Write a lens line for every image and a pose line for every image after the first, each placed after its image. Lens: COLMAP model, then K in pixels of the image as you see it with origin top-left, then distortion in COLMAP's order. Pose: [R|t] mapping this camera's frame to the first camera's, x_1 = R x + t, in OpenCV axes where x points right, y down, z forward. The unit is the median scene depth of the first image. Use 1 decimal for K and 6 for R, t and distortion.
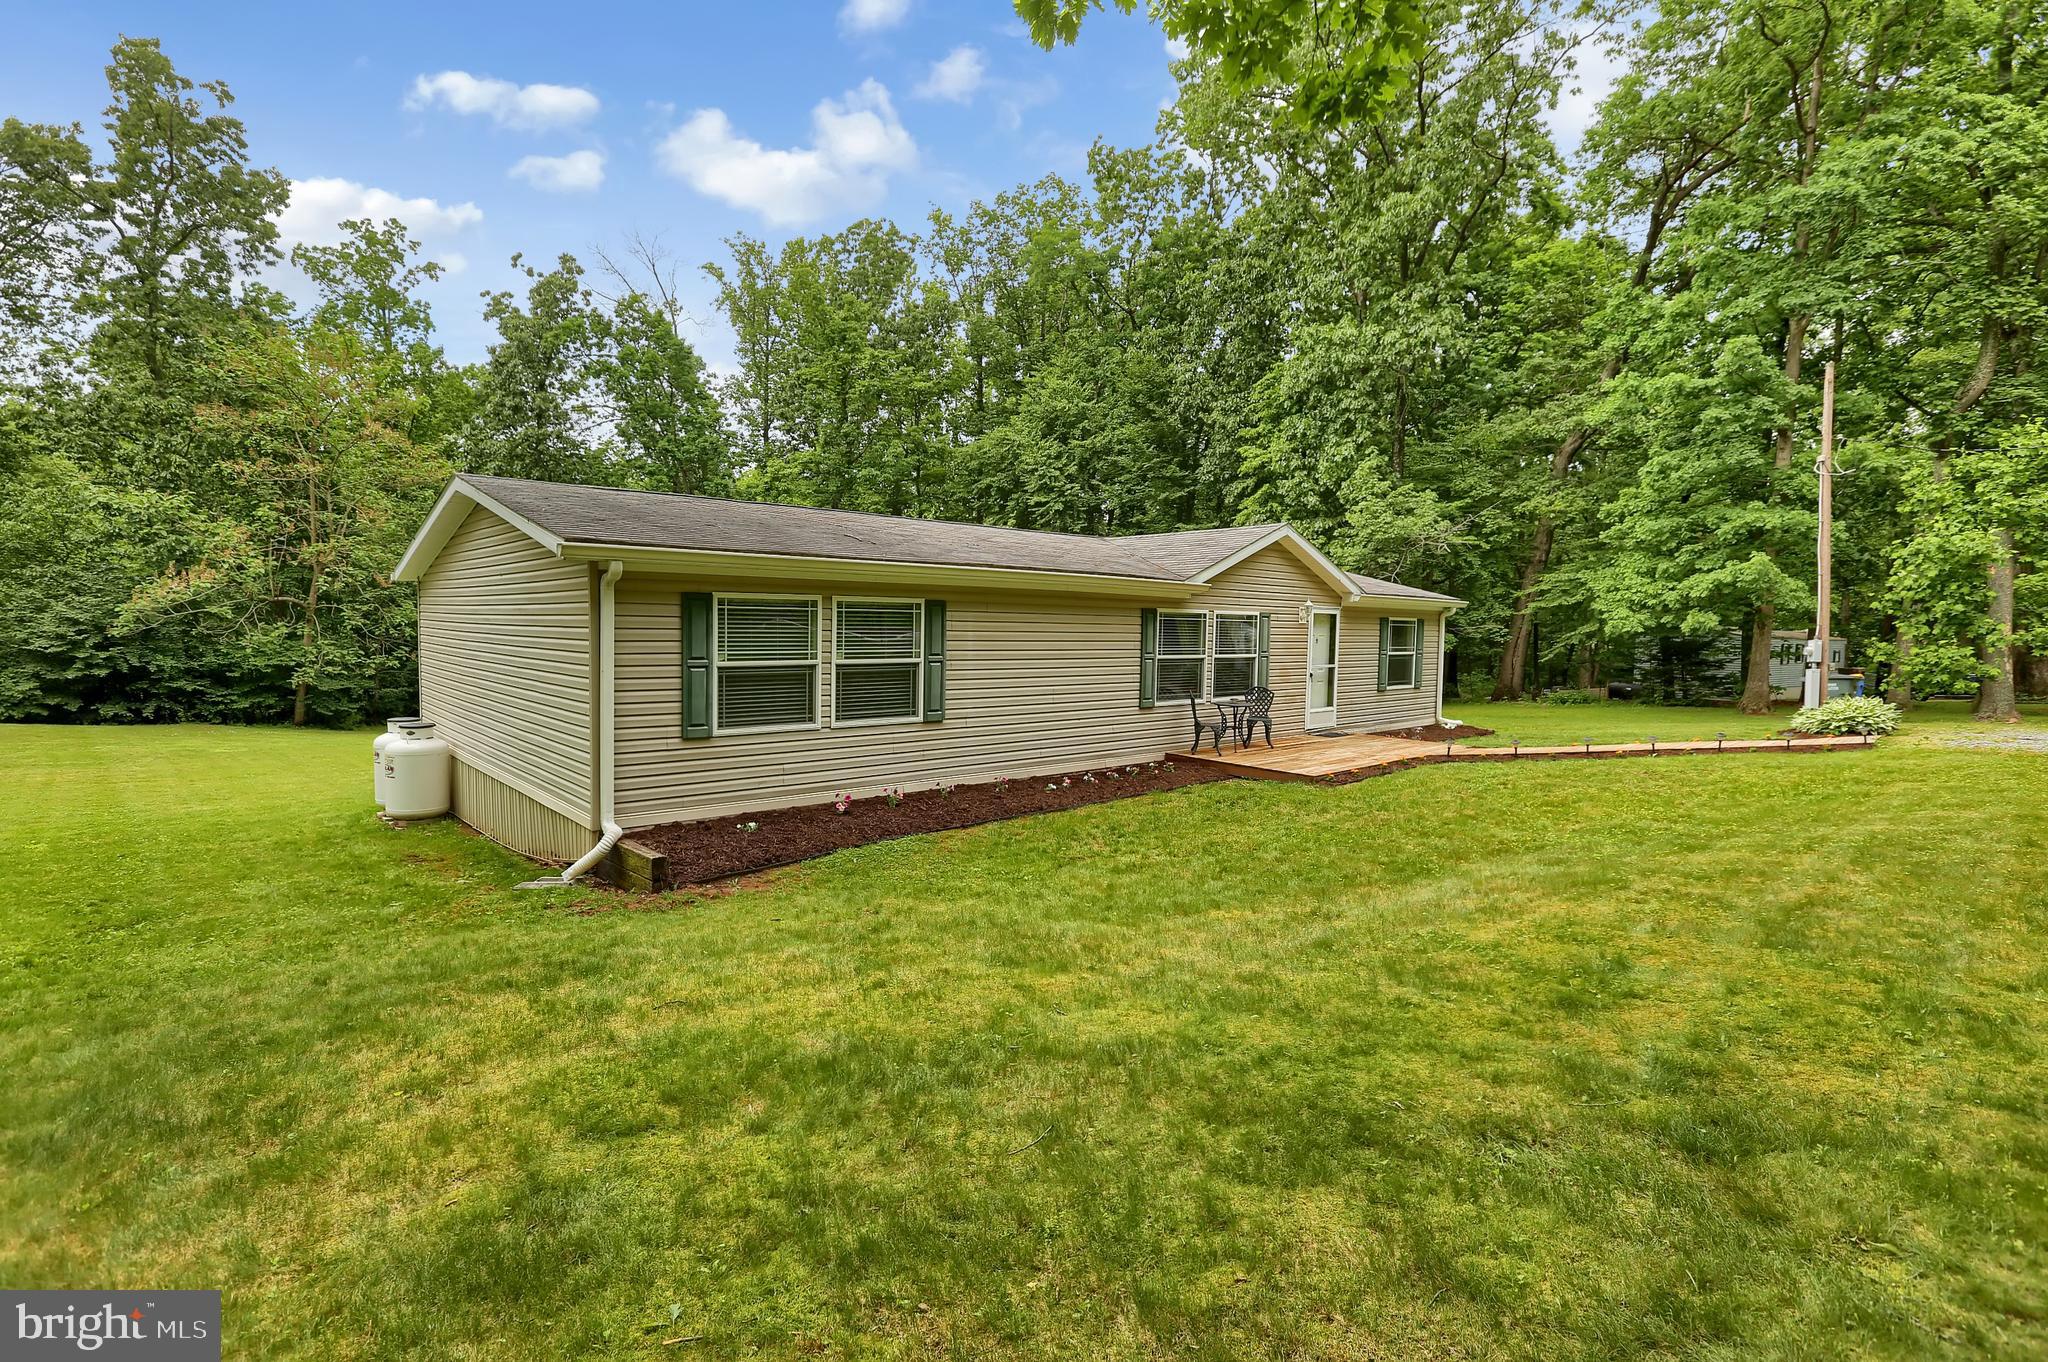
lens RADIAL K [[975.3, 0, 1011.4], [0, 975.3, 686.3], [0, 0, 1]] dist [-0.029502, 0.000044]
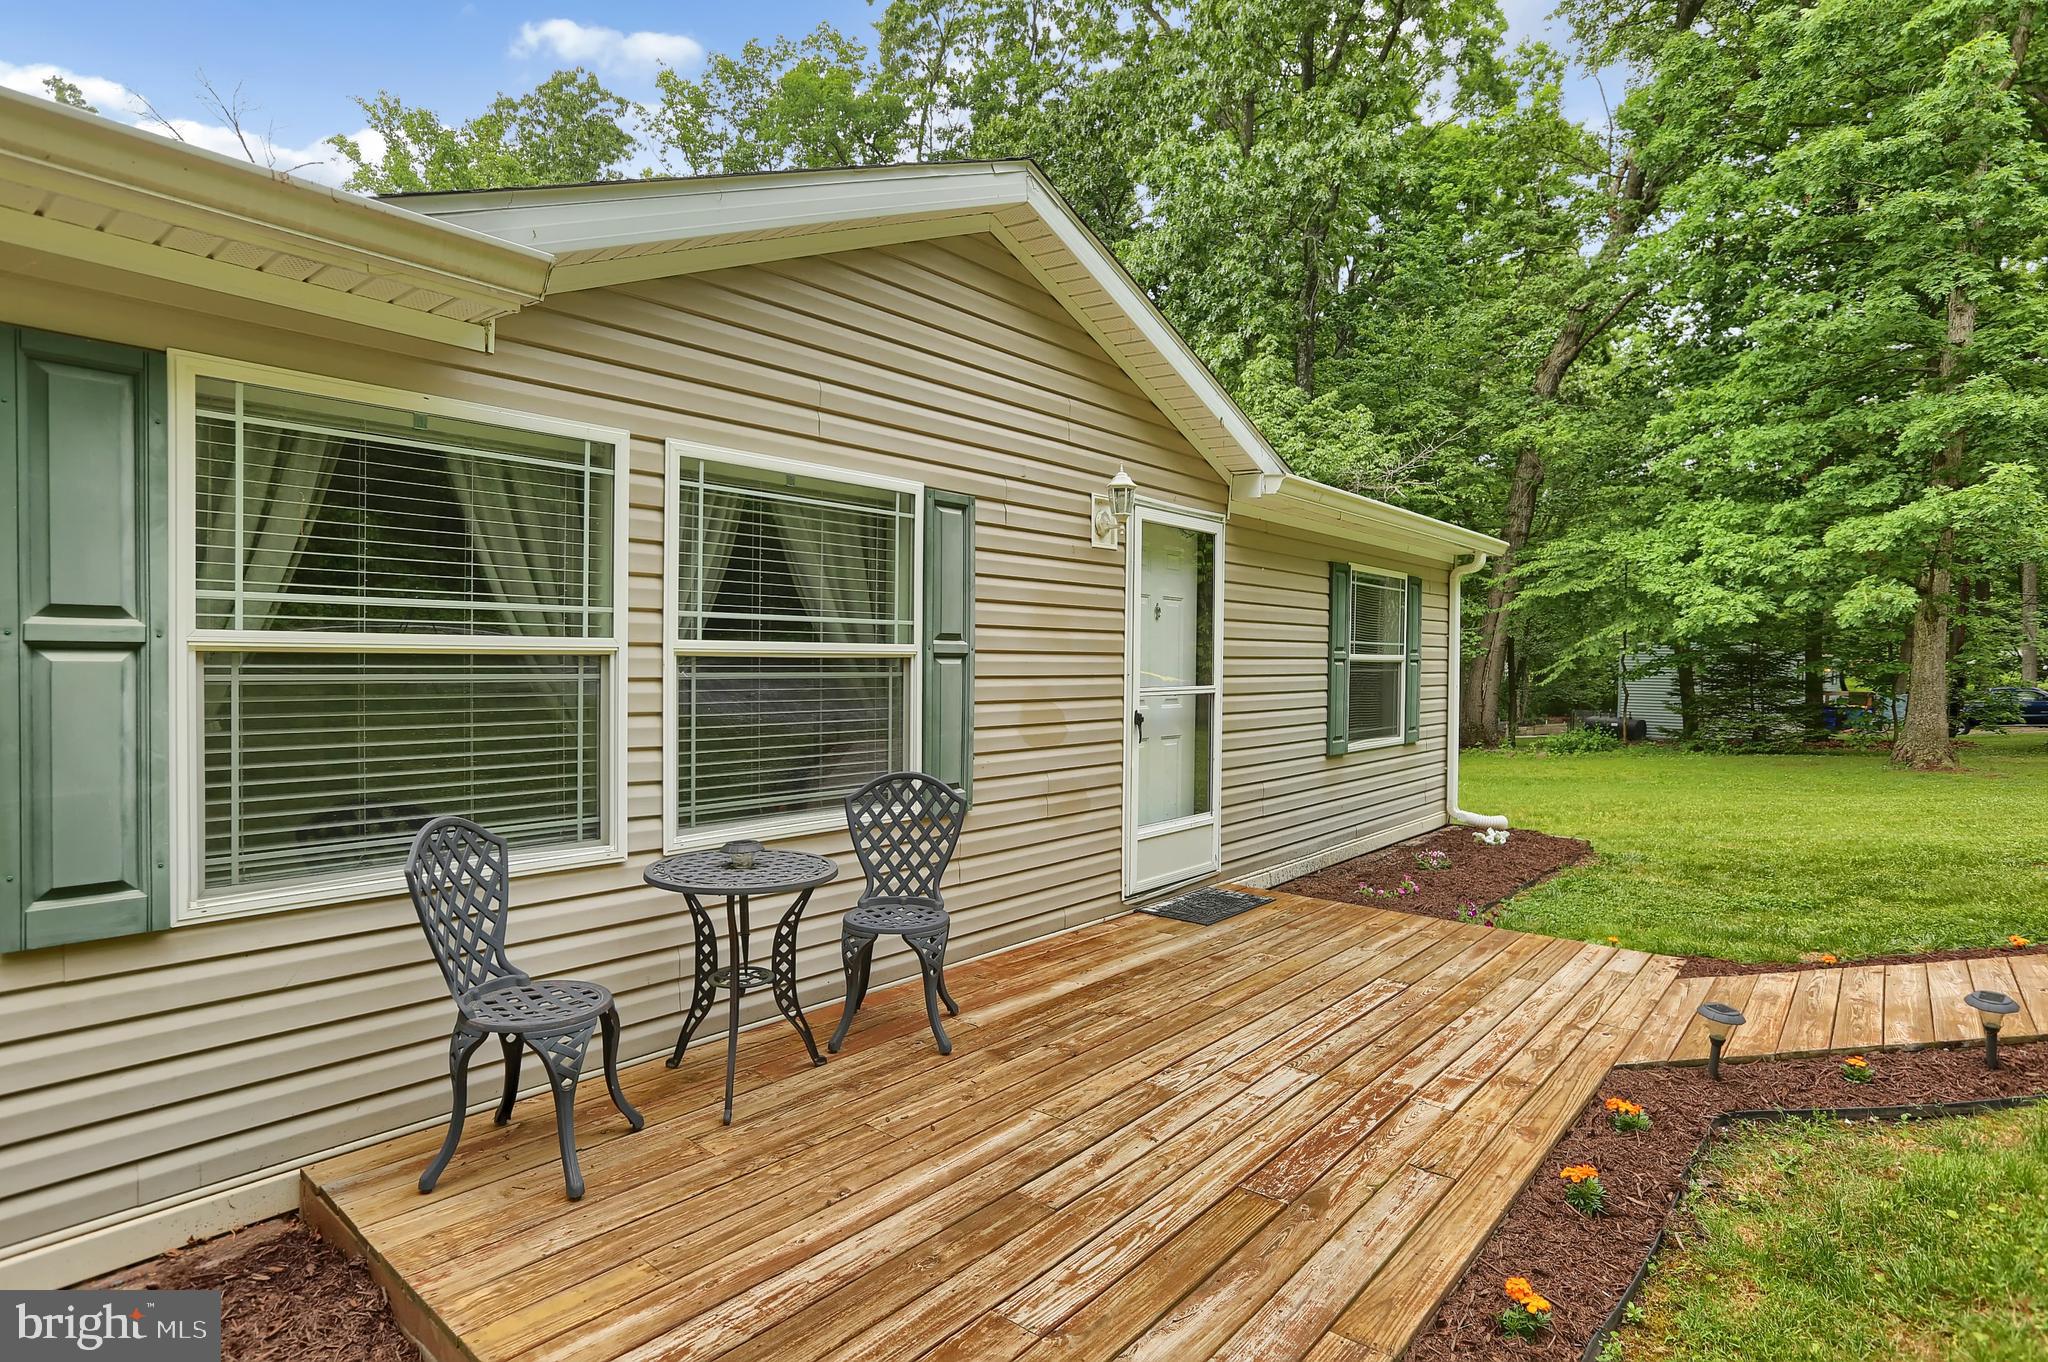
lens RADIAL K [[1056.2, 0, 1000.4], [0, 1056.2, 685.1], [0, 0, 1]] dist [-0.015124, 0.000113]
pose [[0.993124, -0.012244, 0.116422, 0.193682], [0.016699, 0.999162, -0.037367, -0.008896], [-0.115867, 0.039054, 0.992497, 0.576144]]
